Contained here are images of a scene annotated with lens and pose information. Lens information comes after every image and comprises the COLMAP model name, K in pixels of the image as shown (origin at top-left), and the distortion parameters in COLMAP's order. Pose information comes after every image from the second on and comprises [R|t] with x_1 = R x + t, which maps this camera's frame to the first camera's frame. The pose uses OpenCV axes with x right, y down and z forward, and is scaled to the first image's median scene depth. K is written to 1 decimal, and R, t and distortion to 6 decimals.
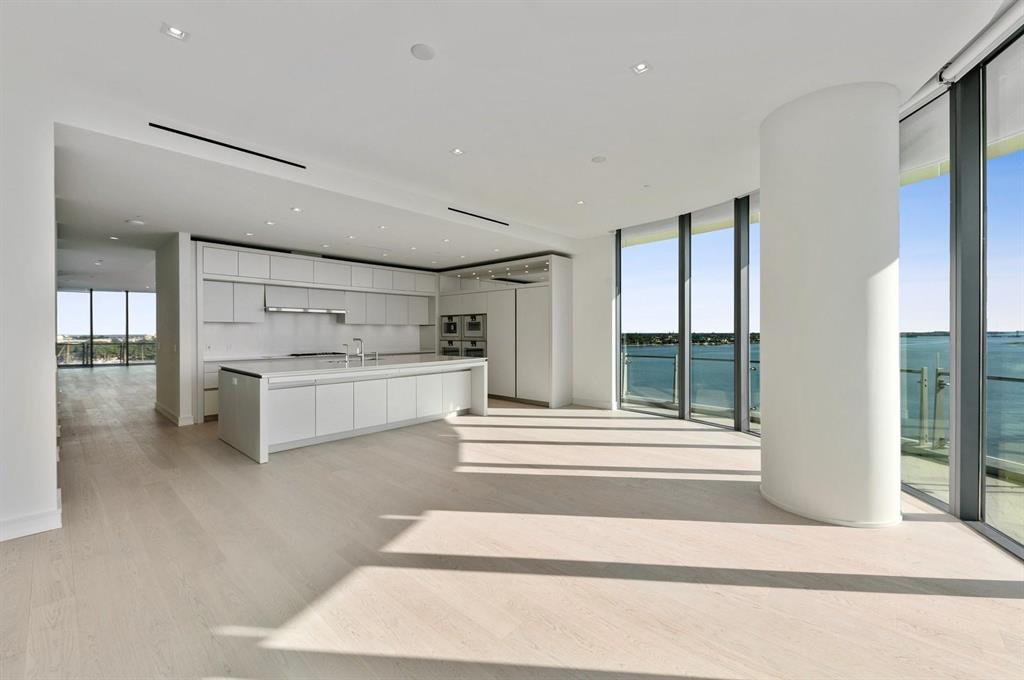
lens RADIAL K [[425.8, 0, 516.9], [0, 425.8, 334.0], [0, 0, 1]] dist [-0.009771, -0.000466]
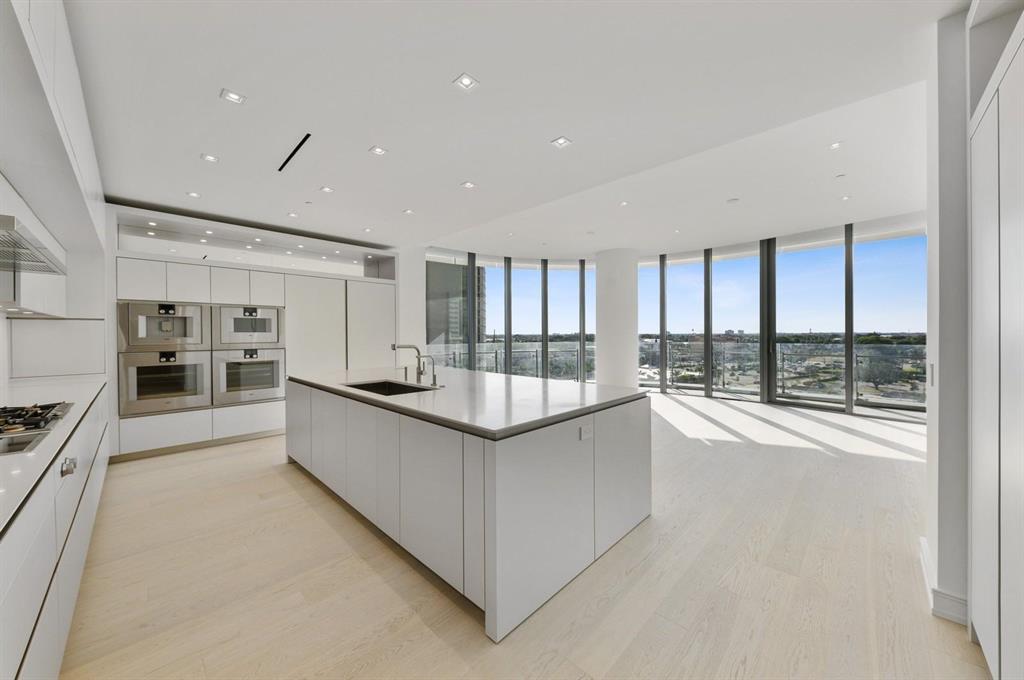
lens RADIAL K [[371.8, 0, 522.2], [0, 371.8, 336.6], [0, 0, 1]] dist [0.000741, -0.000074]
pose [[0.020134, -0.006860, 0.999774, -0.681347], [0.009880, 0.999929, 0.006662, -0.001667], [-0.999748, 0.009744, 0.020201, 0.659287]]
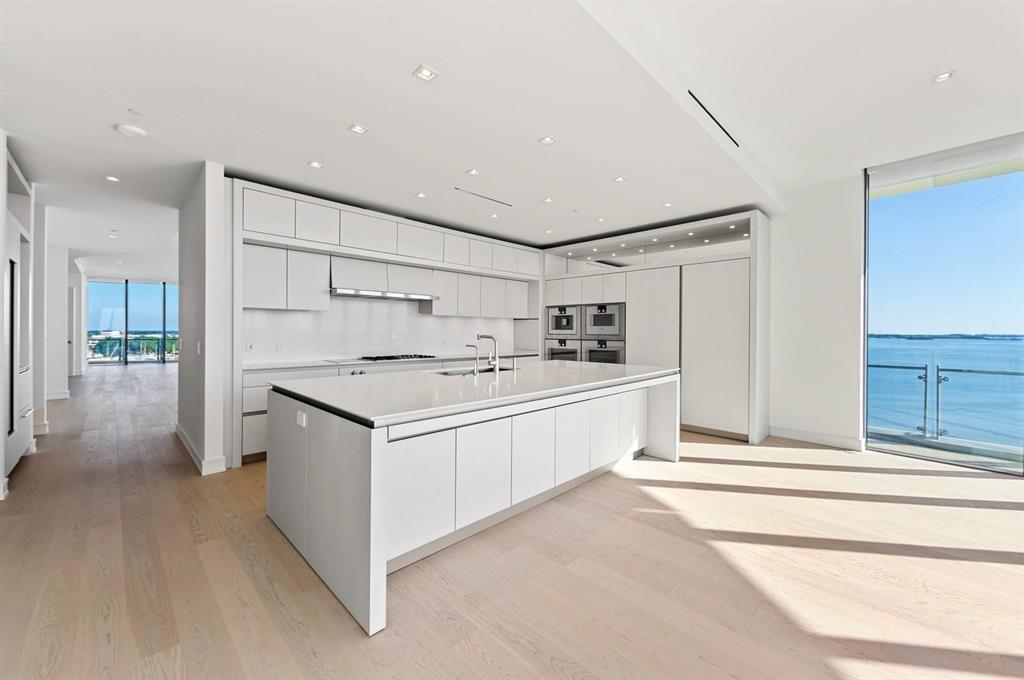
lens RADIAL K [[403.1, 0, 501.2], [0, 403.1, 331.3], [0, 0, 1]] dist [-0.003668, -0.000279]
pose [[0.997705, 0.007811, -0.067258, -0.247960], [-0.008034, 0.999963, -0.003045, 0.004999], [0.067232, 0.003578, 0.997731, 0.336268]]
